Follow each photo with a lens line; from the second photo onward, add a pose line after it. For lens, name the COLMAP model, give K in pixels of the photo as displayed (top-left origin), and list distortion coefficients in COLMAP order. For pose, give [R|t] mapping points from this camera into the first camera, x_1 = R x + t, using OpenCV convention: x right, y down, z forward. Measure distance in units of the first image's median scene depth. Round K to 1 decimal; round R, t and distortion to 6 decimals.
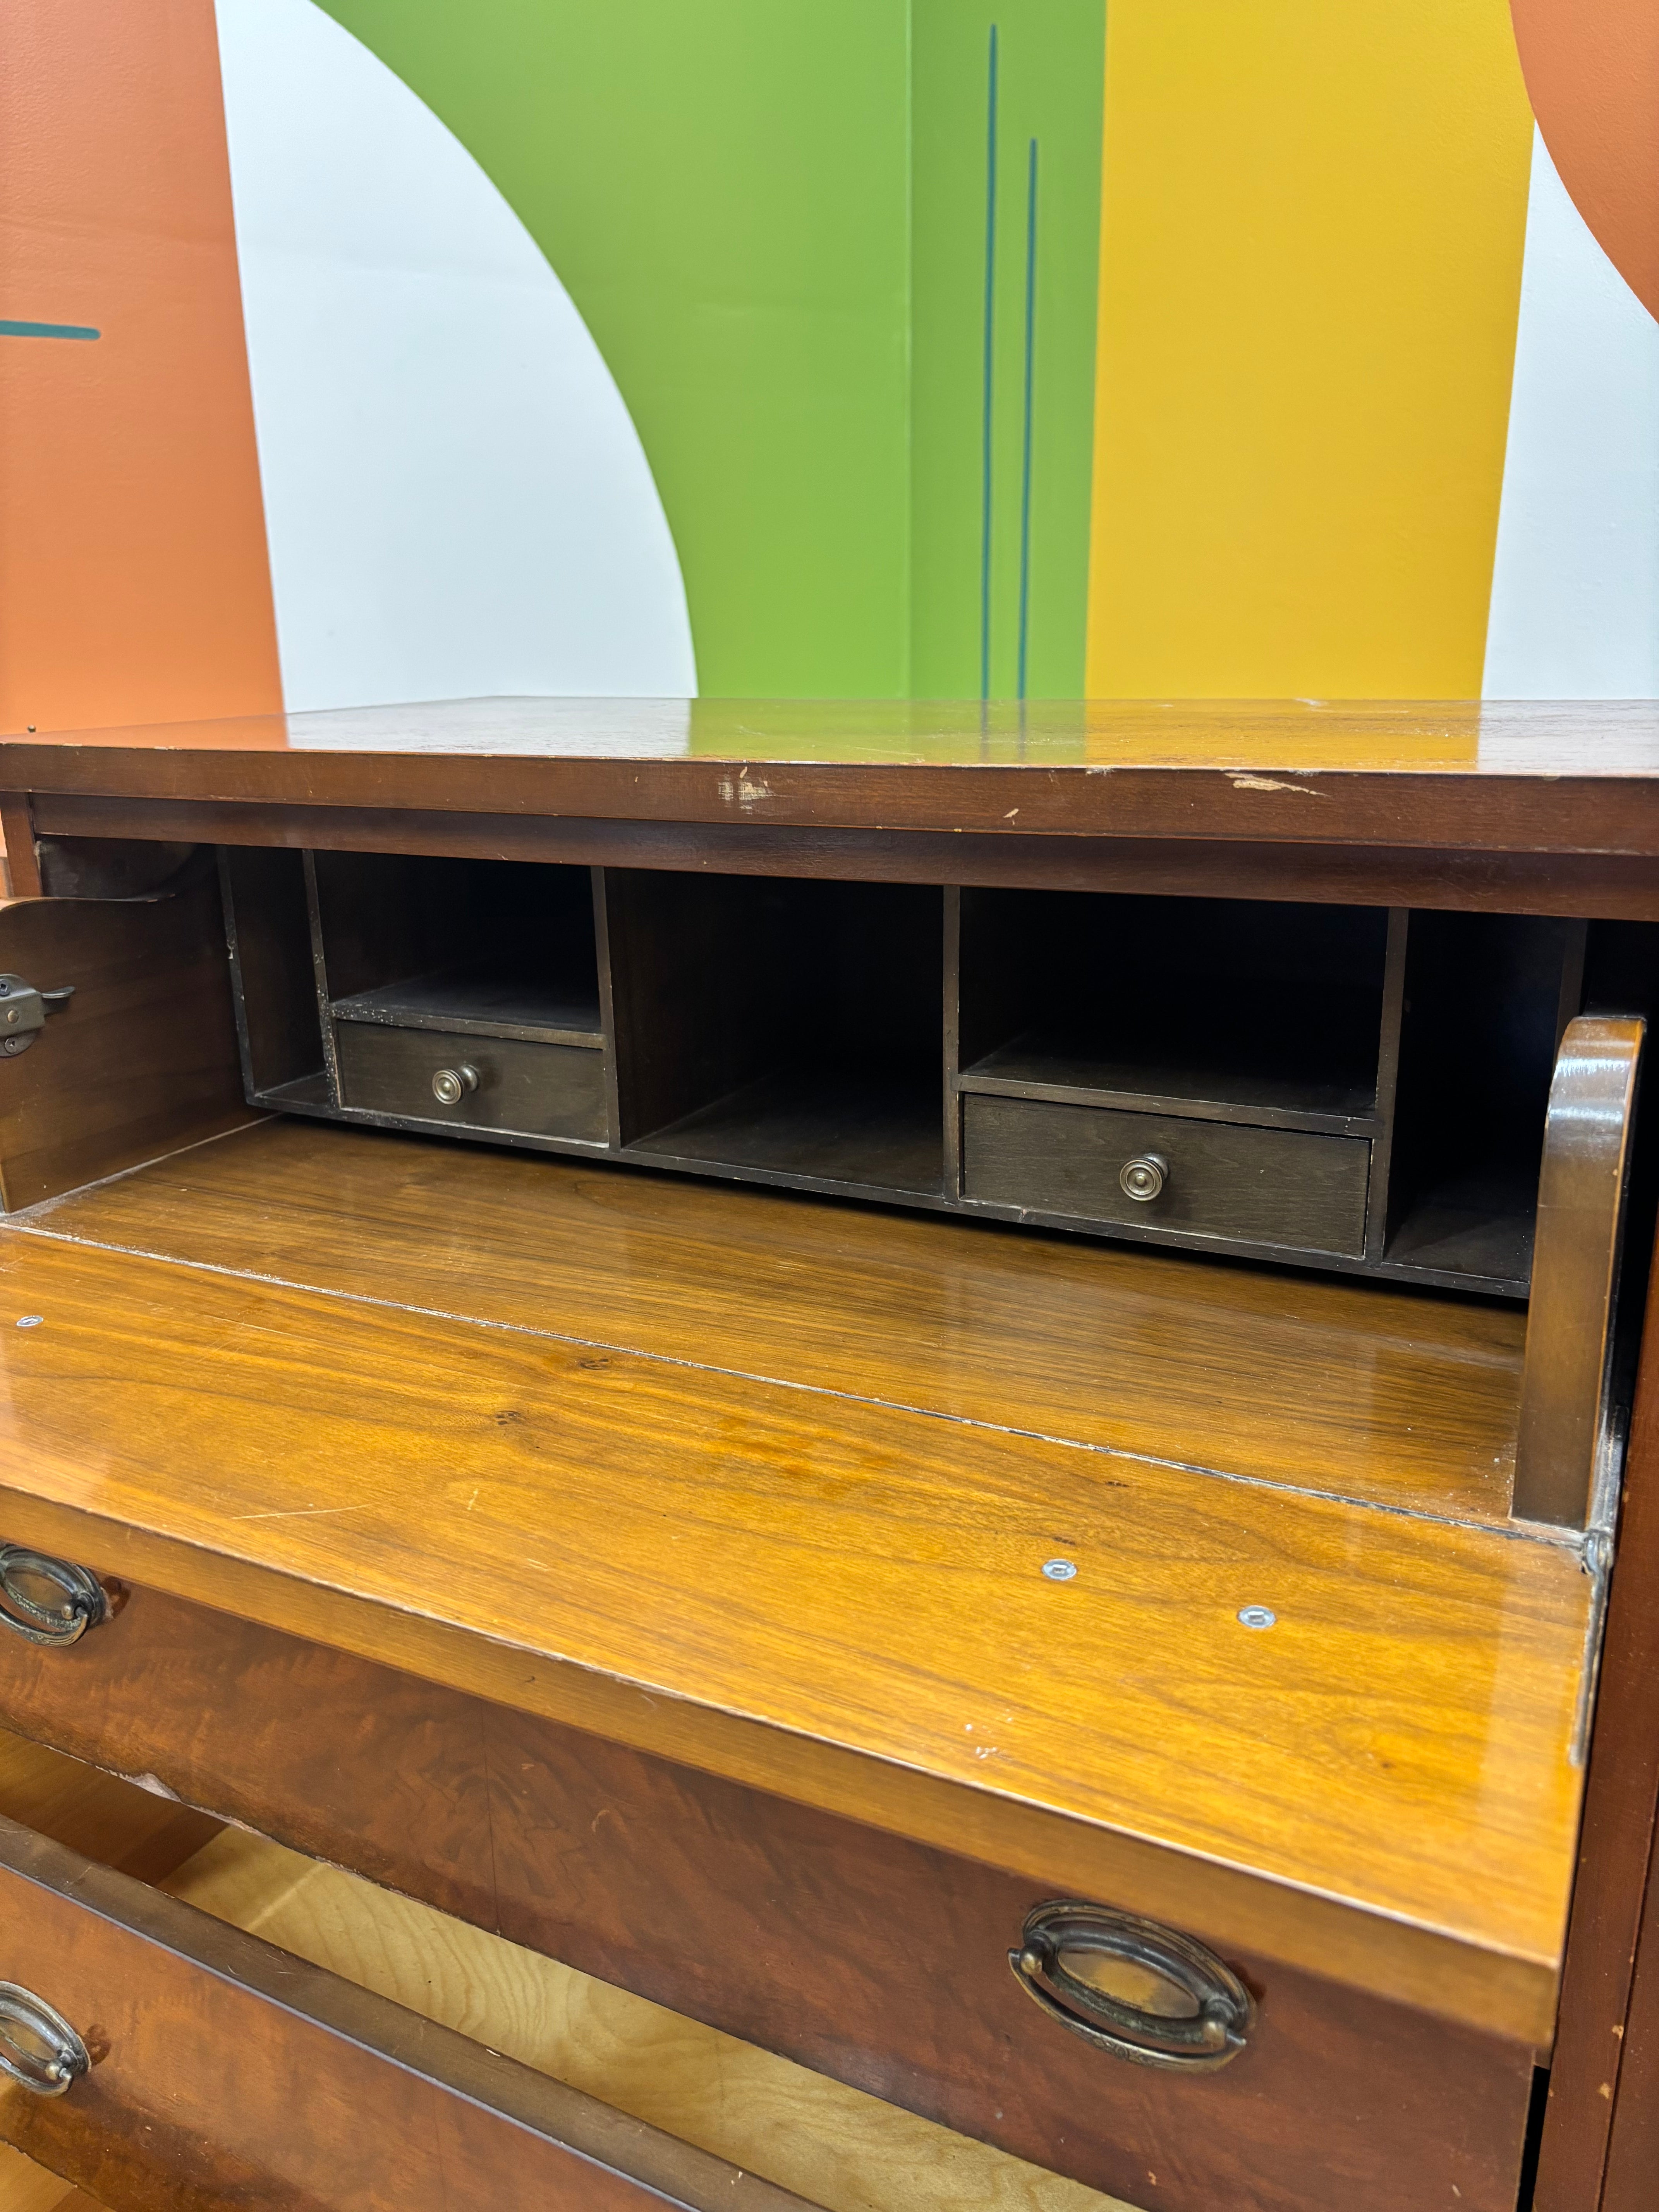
lens RADIAL K [[1698.5, 0, 800.3], [0, 1698.5, 1099.8], [0, 0, 1]] dist [0.005583, 0.001787]
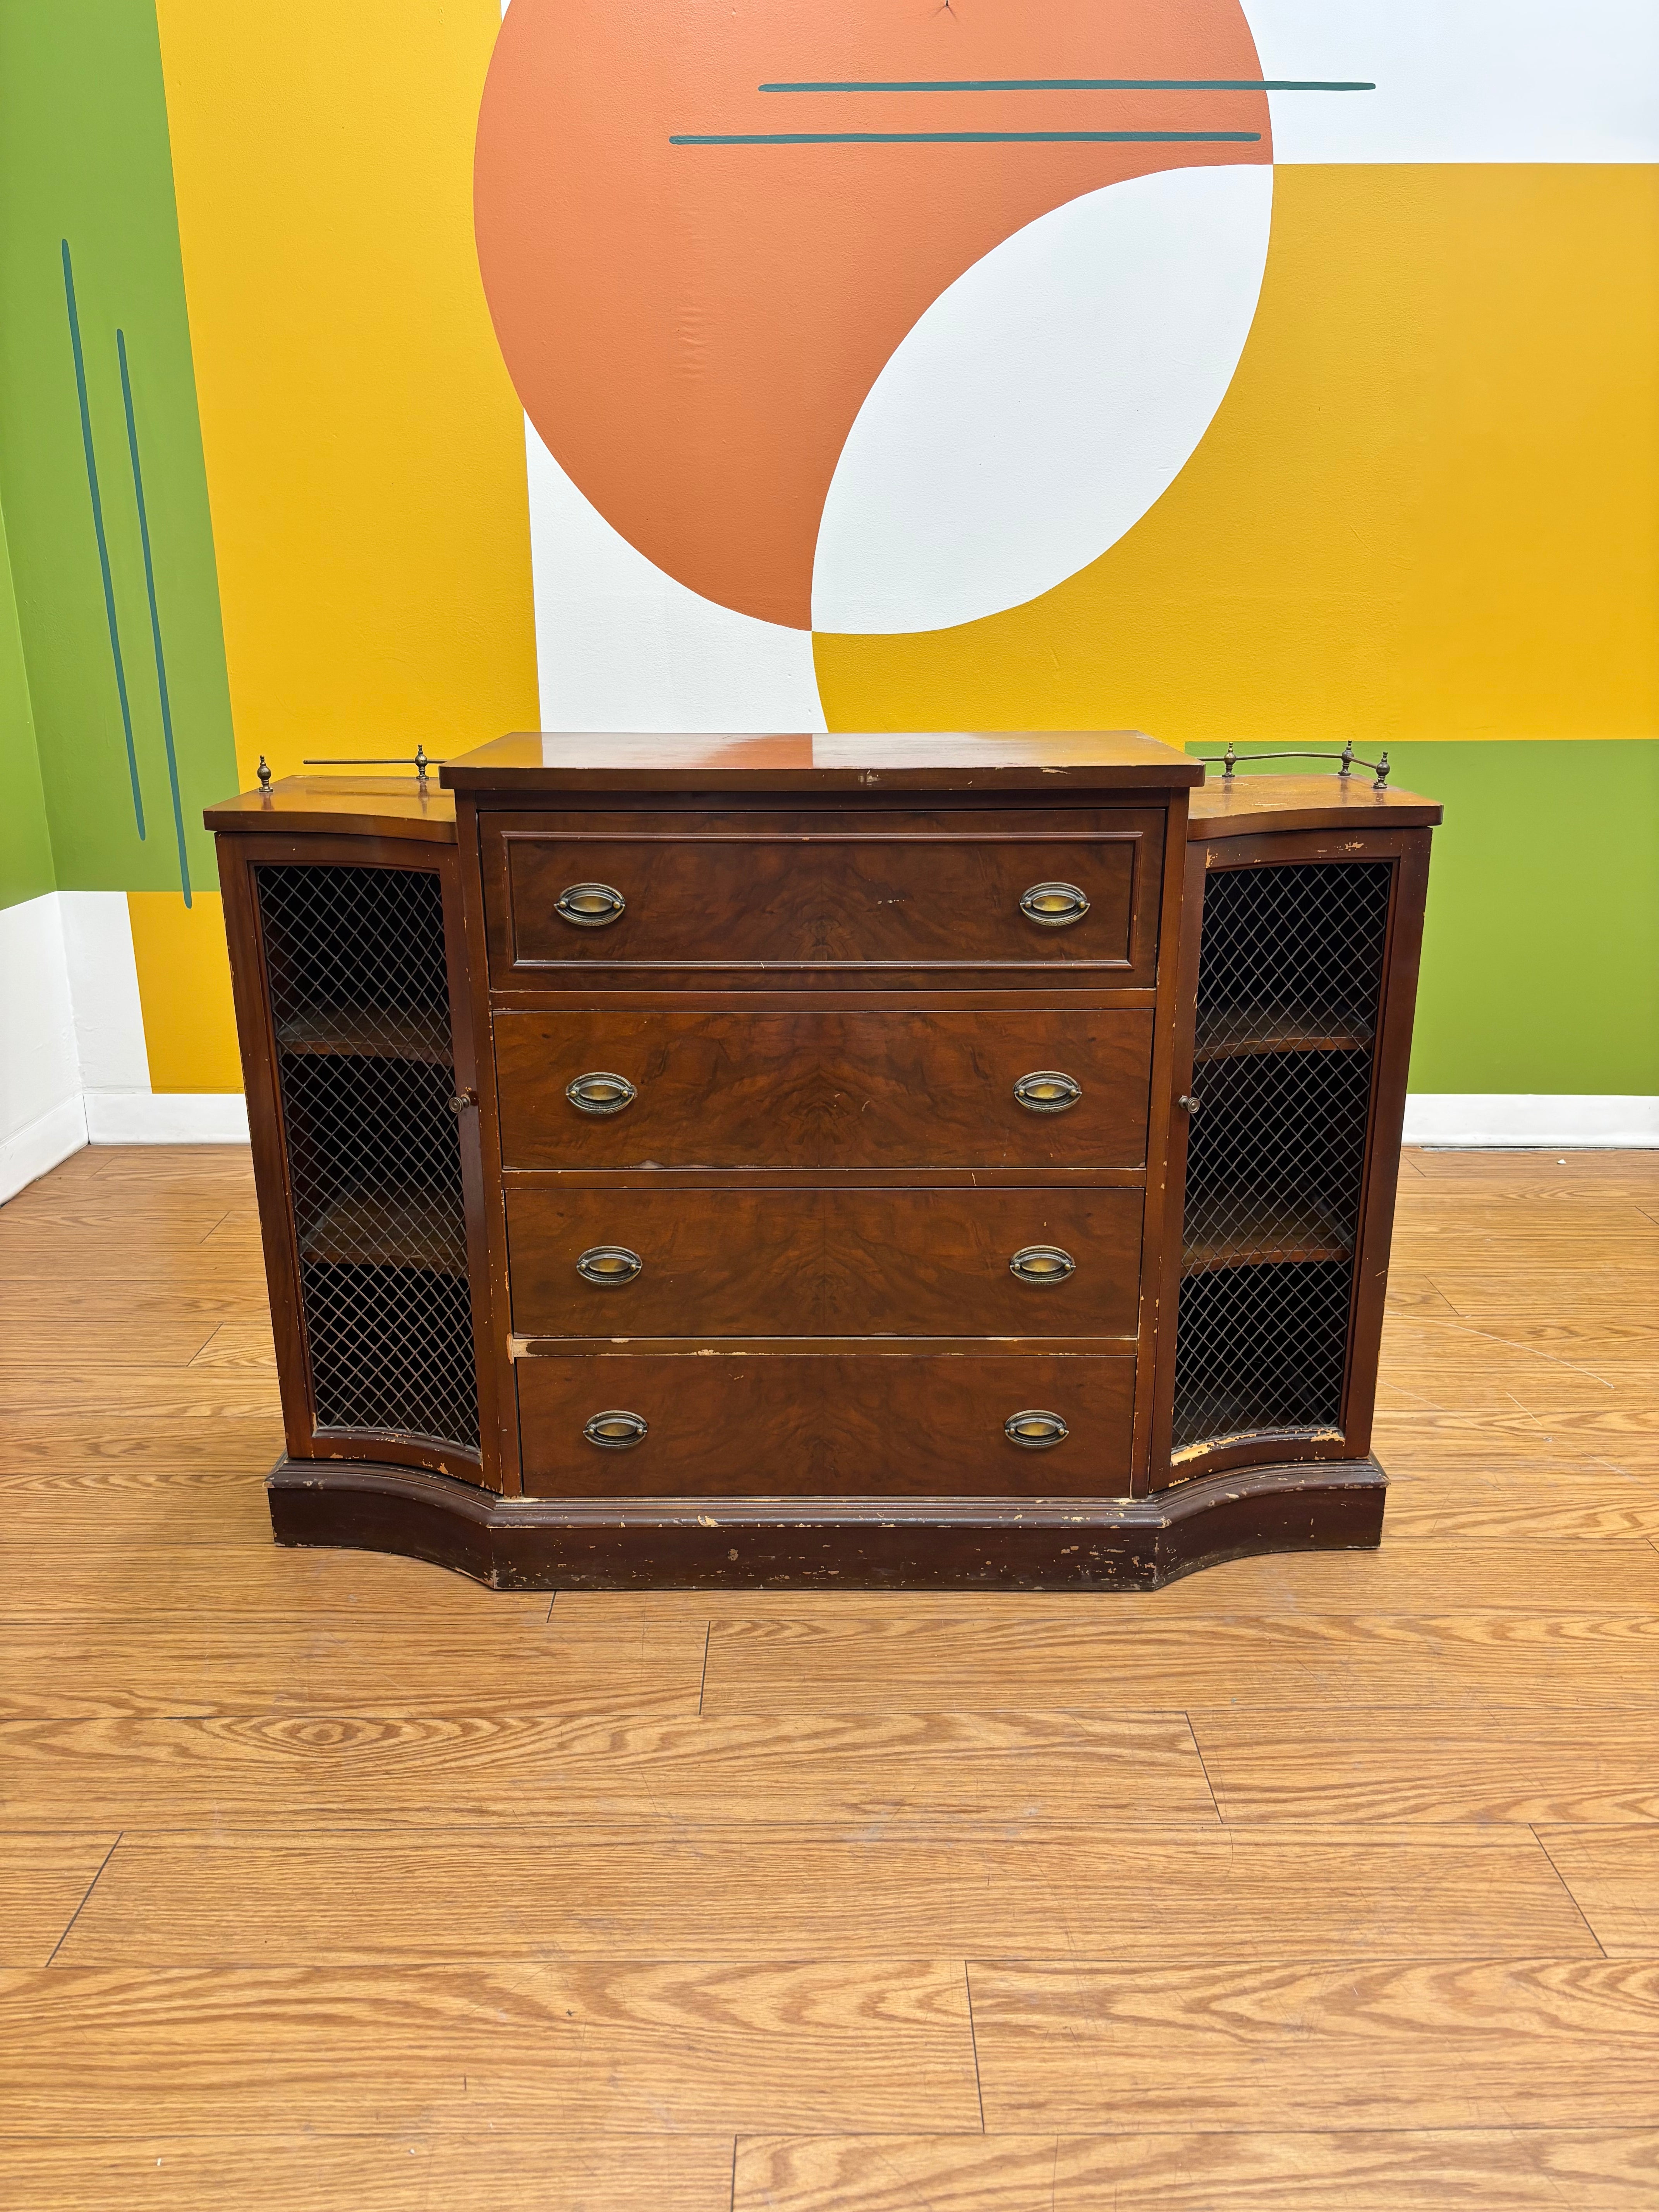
lens RADIAL K [[1636.2, 0, 846.8], [0, 1636.2, 1114.4], [0, 0, 1]] dist [0.159026, -0.207130]
pose [[0.880825, -0.121465, 0.457595, -1.337806], [0.111093, 0.992570, 0.049627, 0.224146], [-0.460224, 0.007123, 0.887775, -1.355417]]
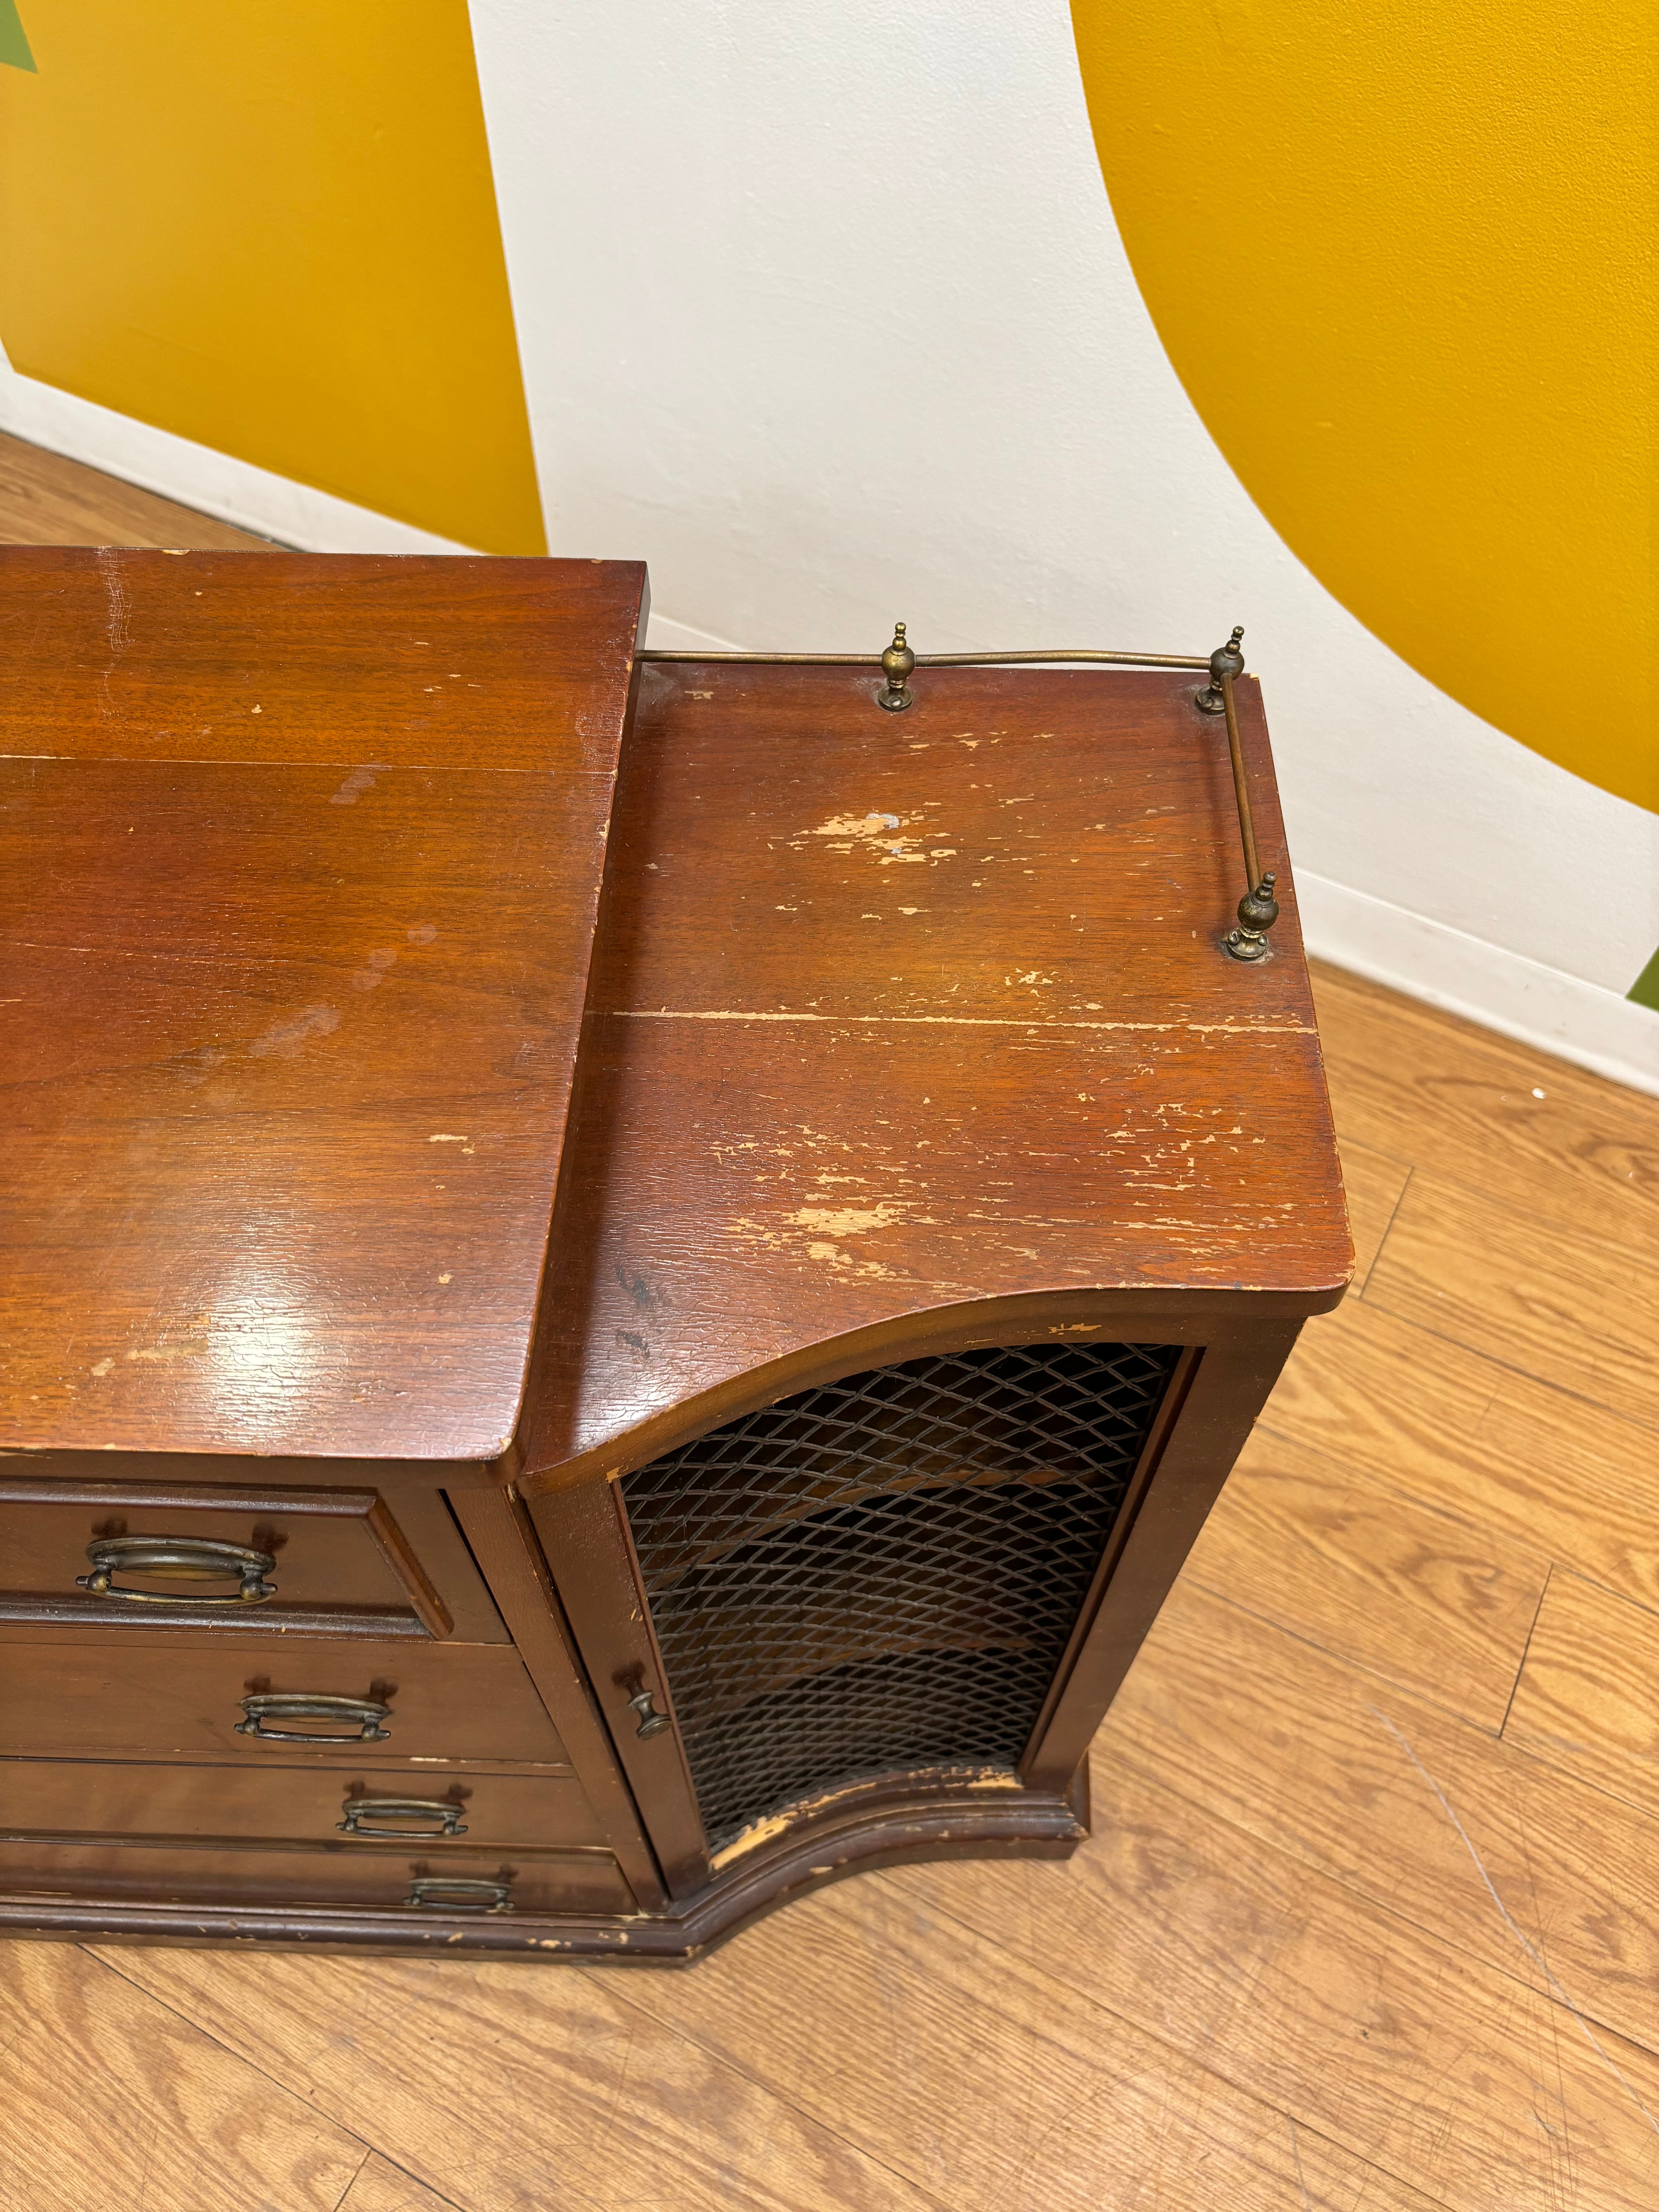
lens RADIAL K [[1682.6, 0, 822.6], [0, 1682.6, 1104.3], [0, 0, 1]] dist [0.053899, -0.071238]
pose [[0.896987, -0.348157, 0.272400, 0.415357], [0.098216, 0.757766, 0.645093, -0.759684], [-0.431009, -0.551885, 0.713901, 0.177119]]
